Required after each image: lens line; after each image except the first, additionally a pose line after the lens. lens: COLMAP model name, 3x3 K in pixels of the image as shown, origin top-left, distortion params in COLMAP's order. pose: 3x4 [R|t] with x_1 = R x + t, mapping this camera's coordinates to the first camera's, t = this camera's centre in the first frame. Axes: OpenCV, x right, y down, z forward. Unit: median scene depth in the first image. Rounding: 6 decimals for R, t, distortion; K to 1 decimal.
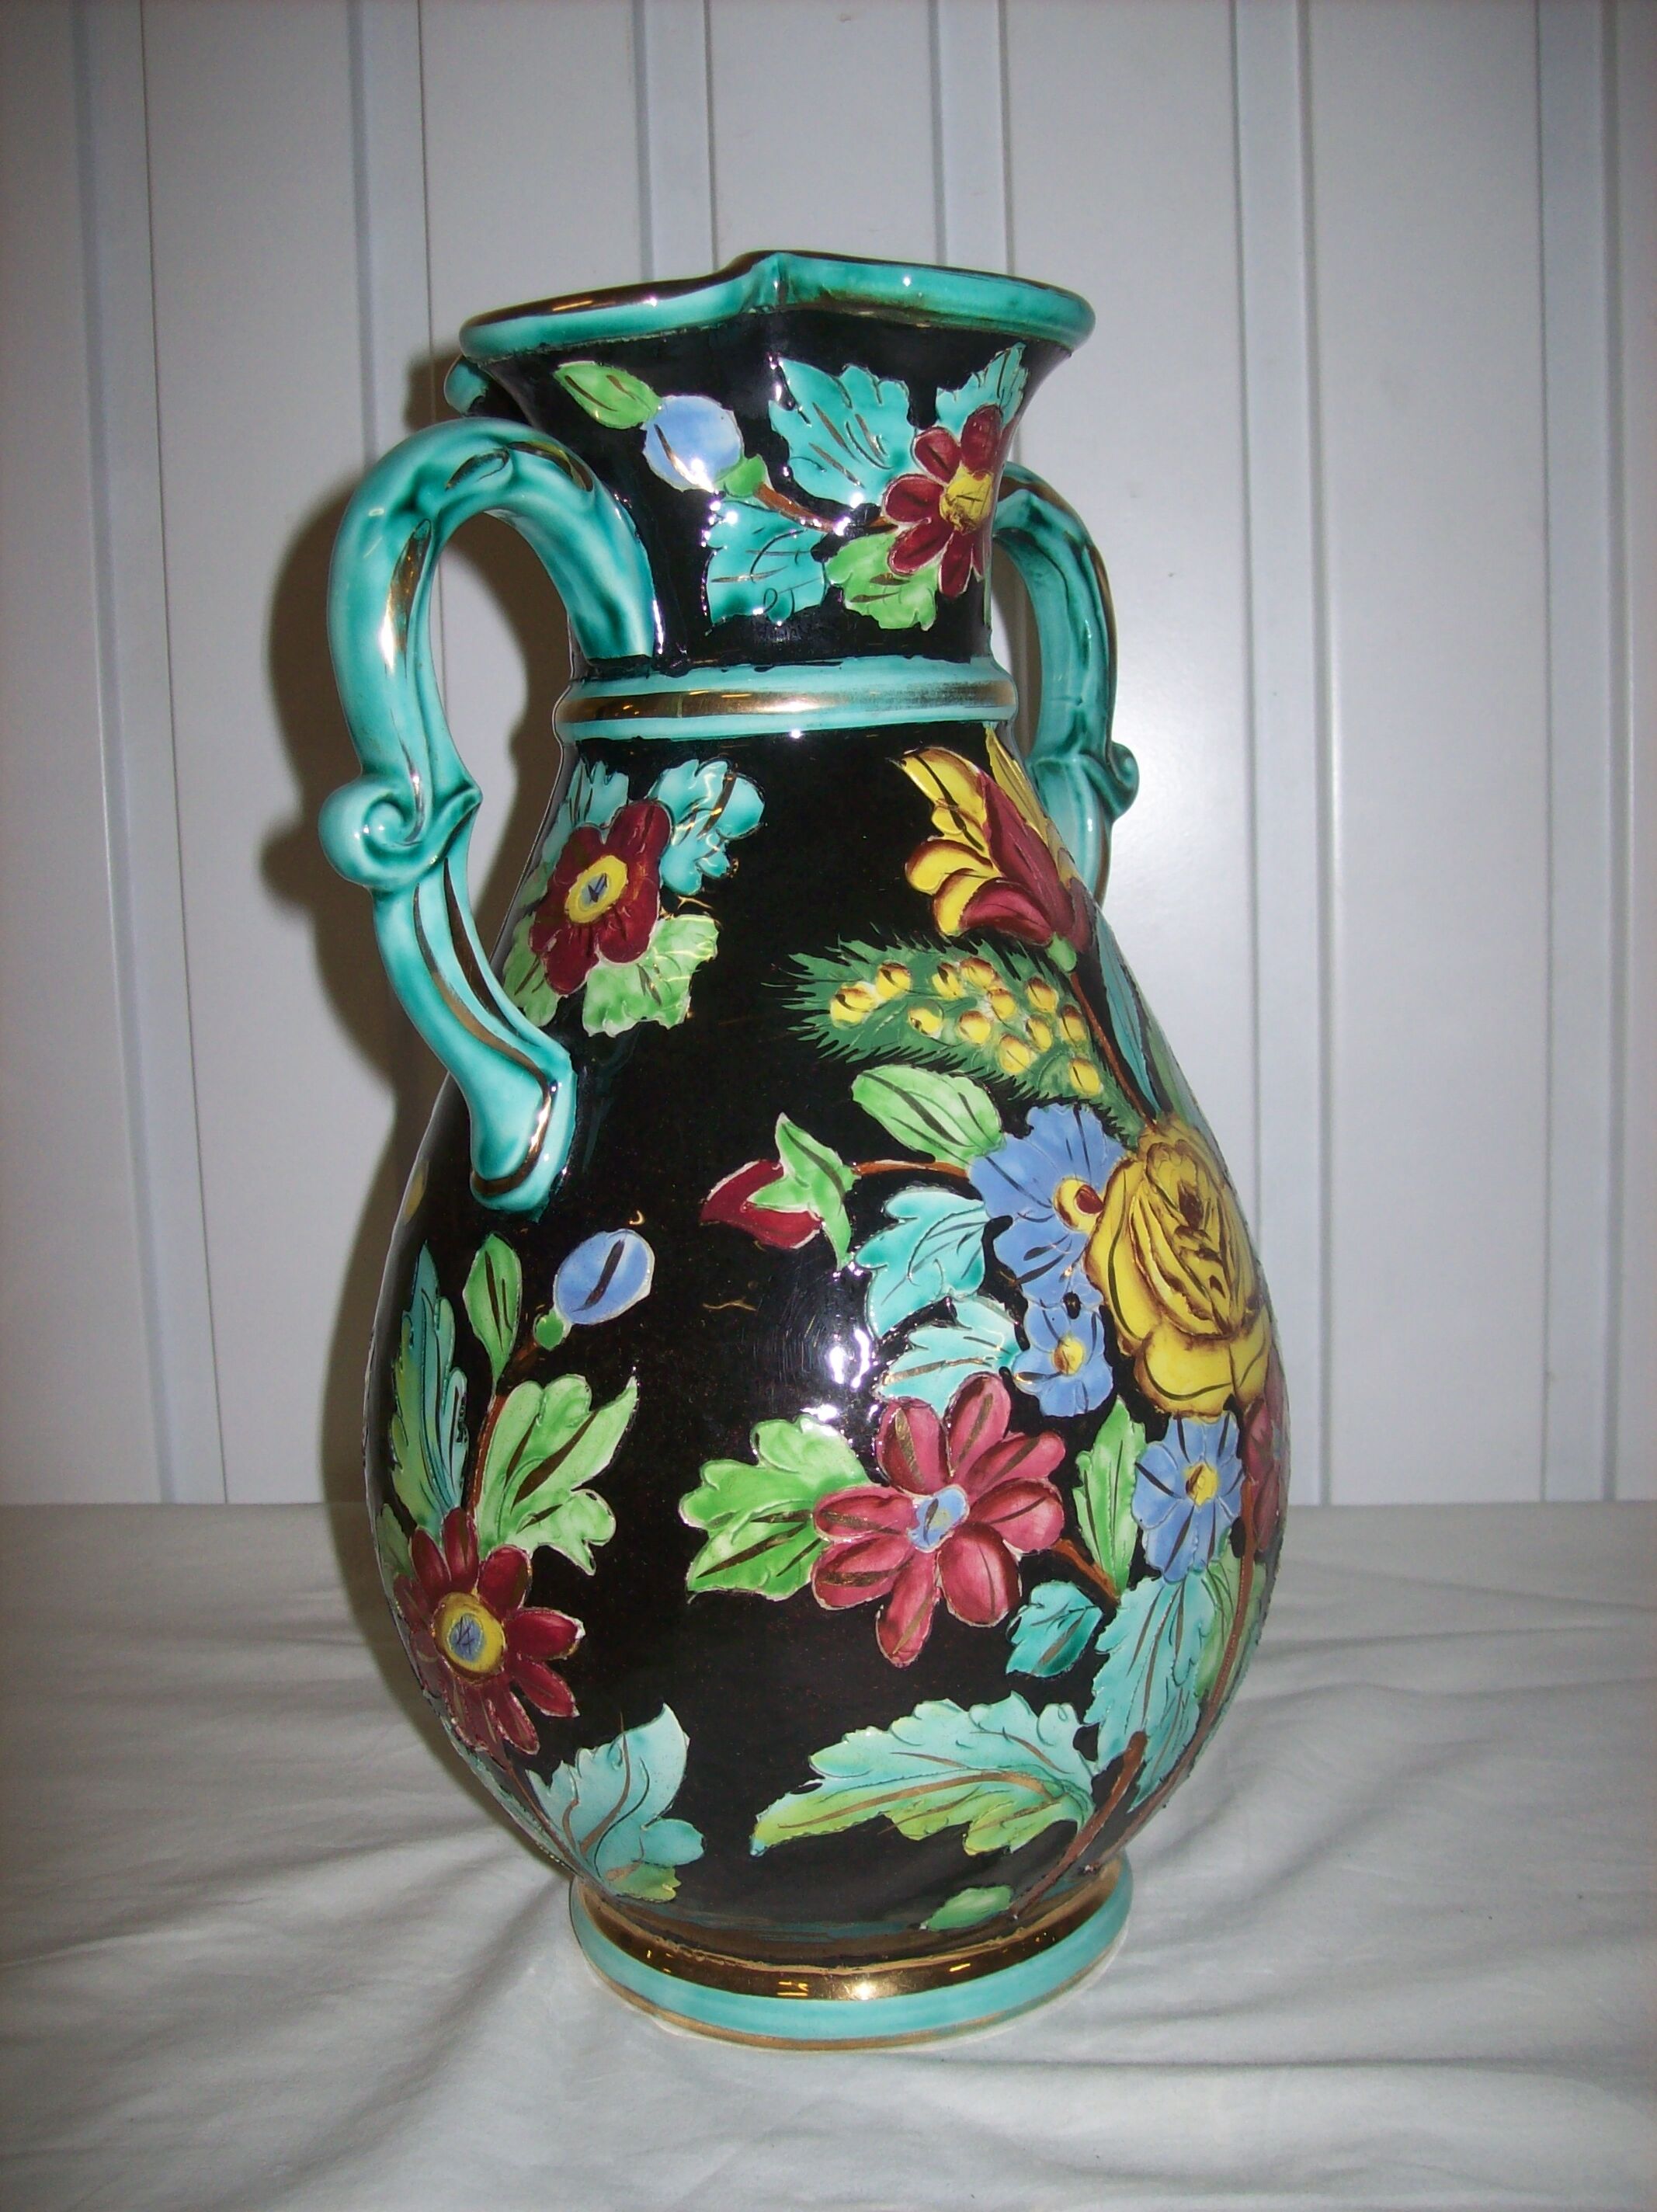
lens RADIAL K [[2357.2, 0, 828.5], [0, 2357.2, 1106.0], [0, 0, 1]] dist [-0.128074, -0.001872]
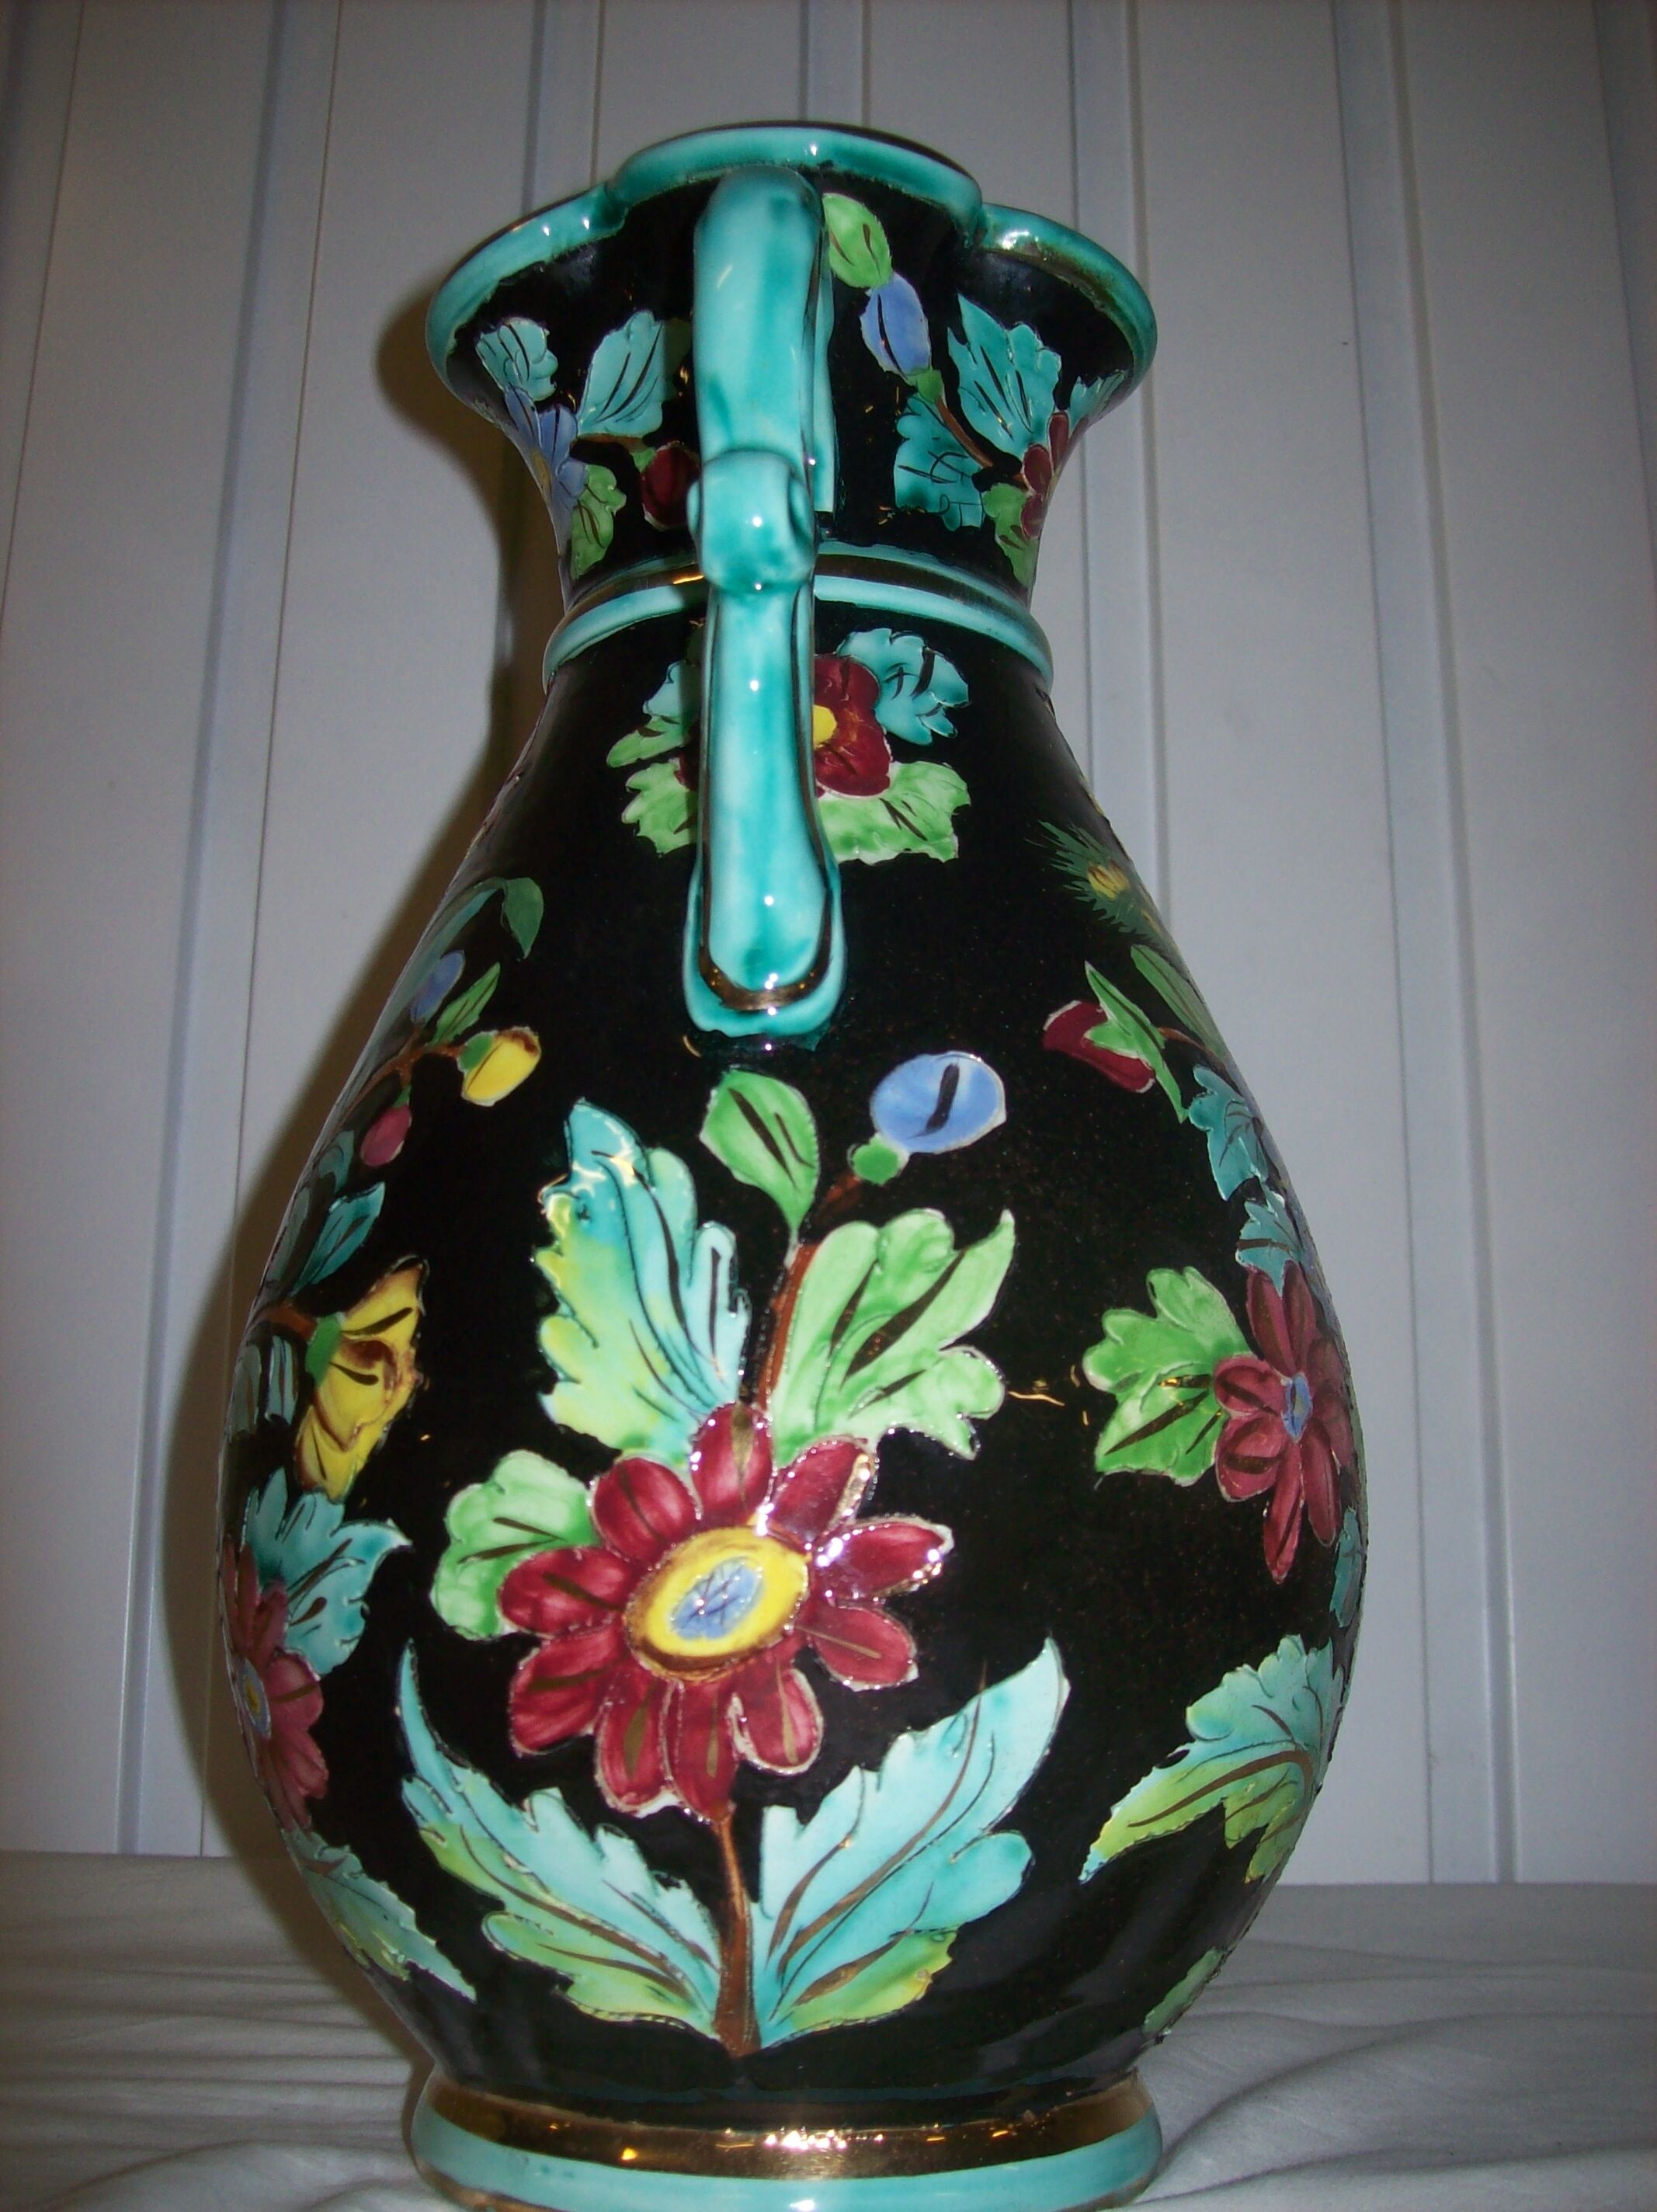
lens RADIAL K [[2357.2, 0, 828.5], [0, 2357.2, 1106.0], [0, 0, 1]] dist [-0.128074, -0.001872]
pose [[0.744178, 0.195523, 0.638725, -0.641513], [0.064206, 0.930837, -0.359750, 0.363042], [-0.664888, 0.308728, 0.680155, 0.475832]]
